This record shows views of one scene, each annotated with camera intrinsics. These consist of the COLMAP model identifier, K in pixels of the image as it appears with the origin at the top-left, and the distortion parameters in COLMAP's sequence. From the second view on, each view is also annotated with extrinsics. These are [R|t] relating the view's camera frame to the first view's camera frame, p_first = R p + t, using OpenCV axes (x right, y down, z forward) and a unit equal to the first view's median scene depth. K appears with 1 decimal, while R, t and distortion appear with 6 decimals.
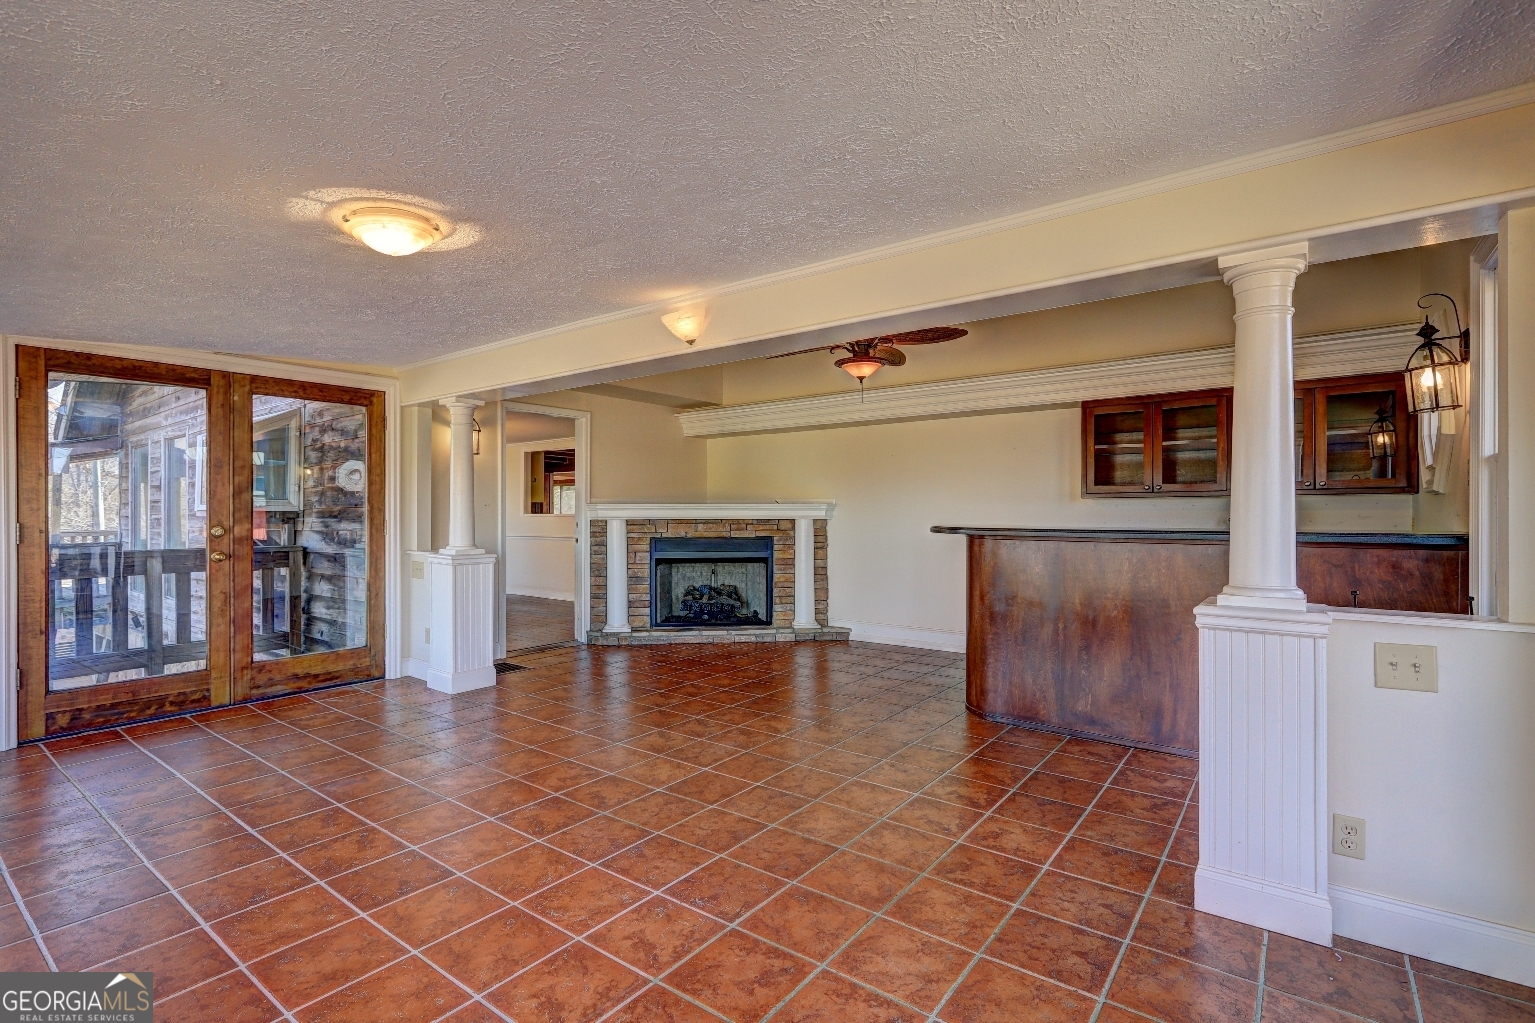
lens RADIAL K [[732.8, 0, 758.7], [0, 732.8, 510.8], [0, 0, 1]] dist [-0.002332, -0.000001]
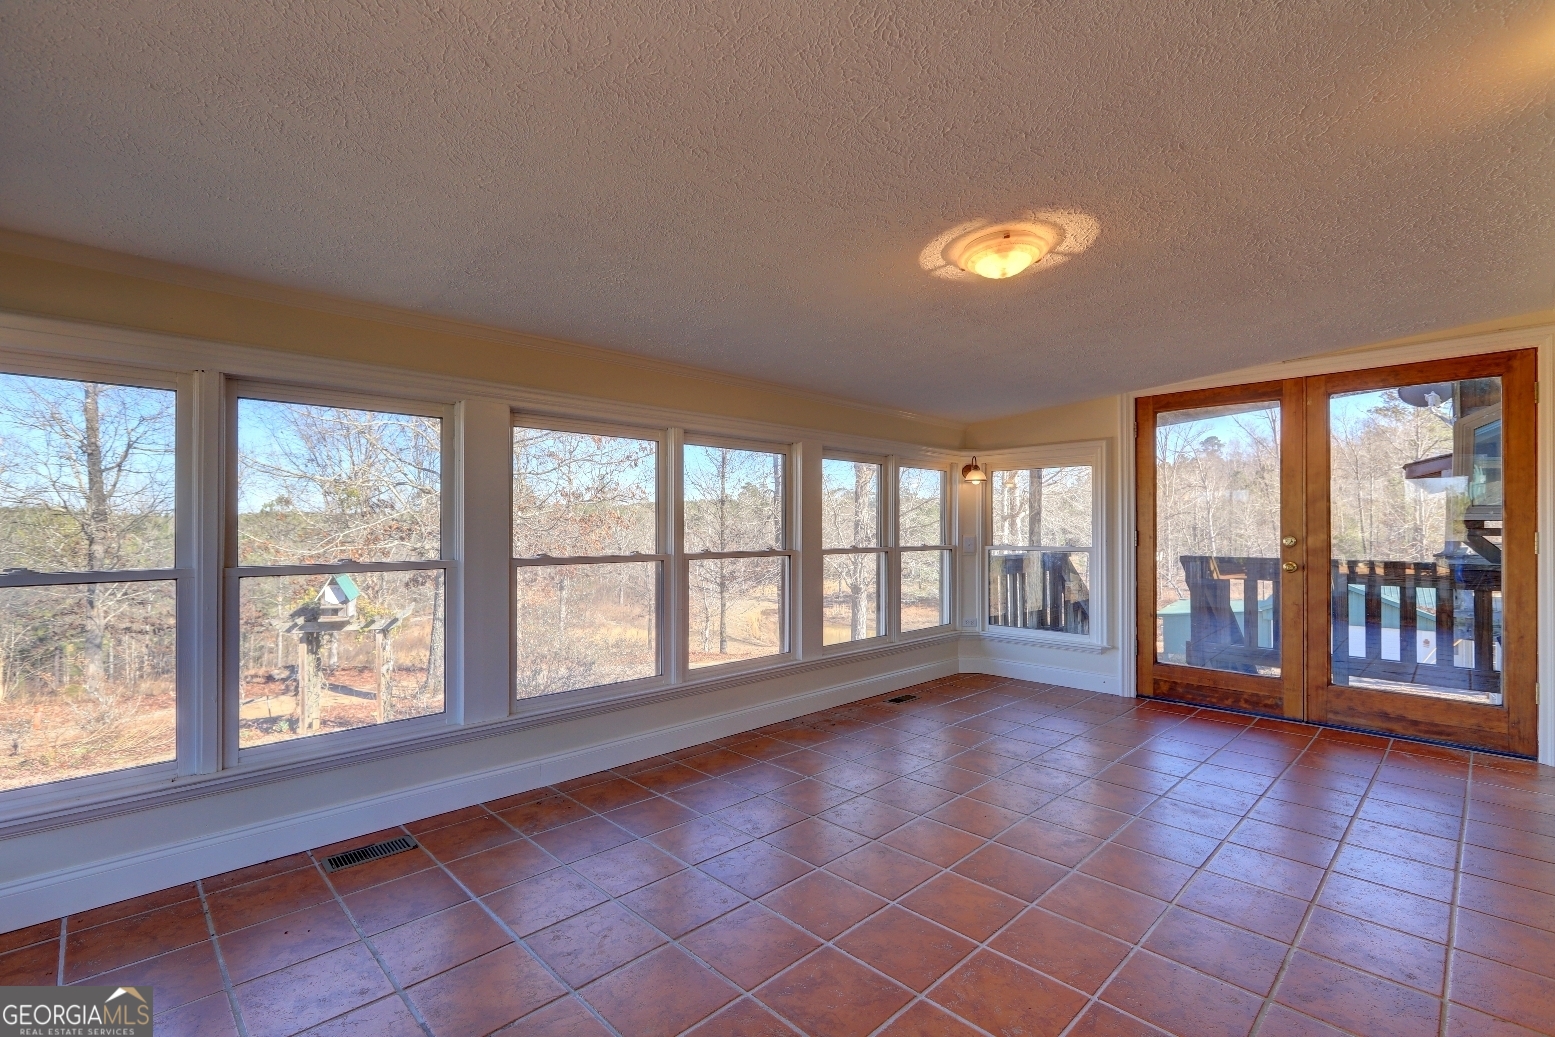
lens RADIAL K [[699.6, 0, 774.9], [0, 699.6, 519.7], [0, 0, 1]] dist [-0.002842, 0.002639]
pose [[-0.148501, -0.007016, -0.988887, 0.299676], [0.003932, 0.999963, -0.007685, 0.003221], [0.988904, -0.005030, -0.148468, 0.452979]]
